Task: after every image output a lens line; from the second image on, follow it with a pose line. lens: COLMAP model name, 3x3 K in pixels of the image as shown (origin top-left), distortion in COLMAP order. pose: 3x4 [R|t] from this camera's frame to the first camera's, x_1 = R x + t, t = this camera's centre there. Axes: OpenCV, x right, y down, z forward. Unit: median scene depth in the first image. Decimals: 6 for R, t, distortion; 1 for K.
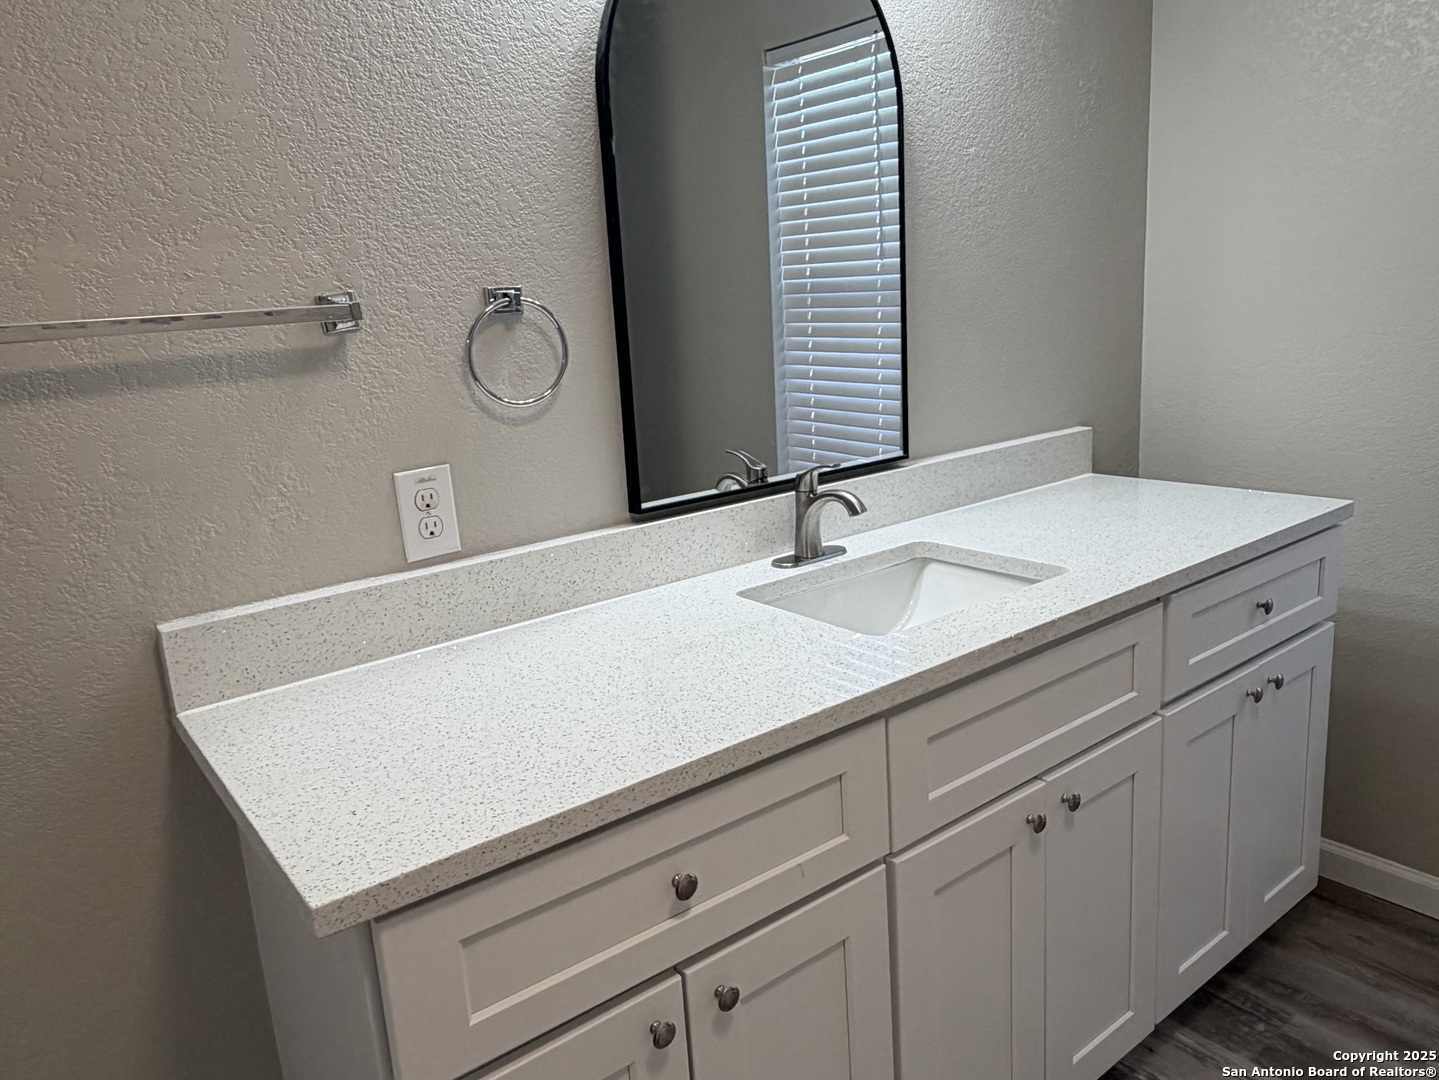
lens RADIAL K [[1023.2, 0, 715.3], [0, 1023.2, 536.8], [0, 0, 1]] dist [-0.000794, 0.000060]
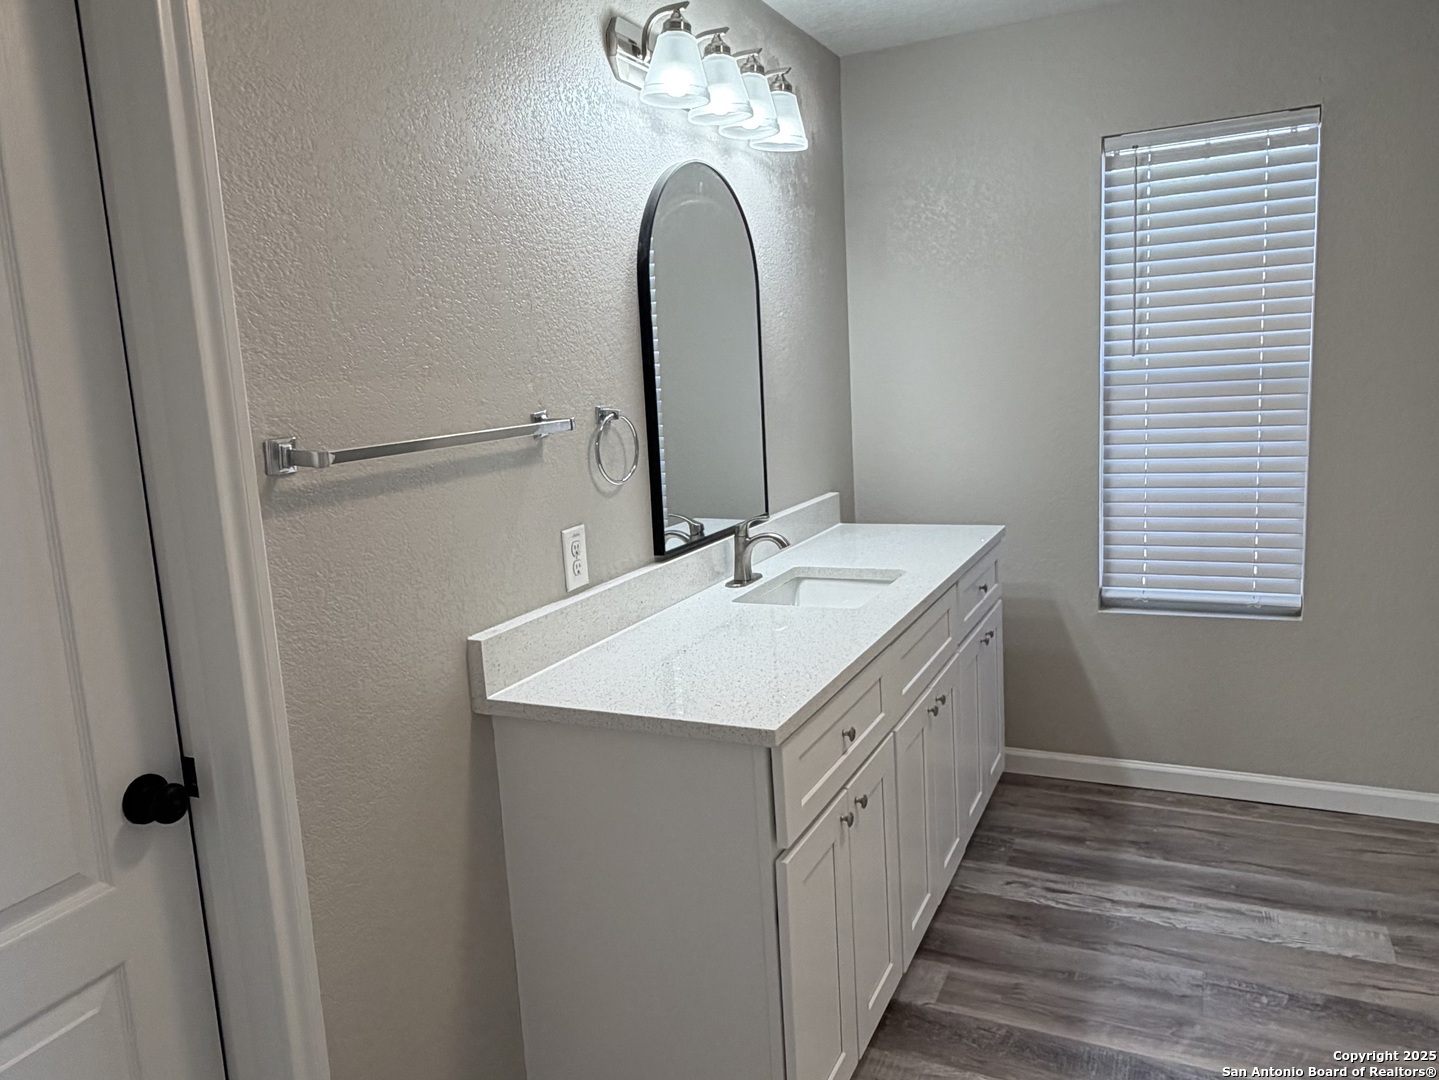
lens RADIAL K [[1023.2, 0, 723.0], [0, 1023.2, 537.0], [0, 0, 1]] dist [-0.000794, 0.000060]
pose [[0.891190, -0.059749, 0.449679, -0.655122], [0.100806, 0.992587, -0.067896, 0.059838], [-0.442289, 0.105838, 0.890606, -0.355188]]
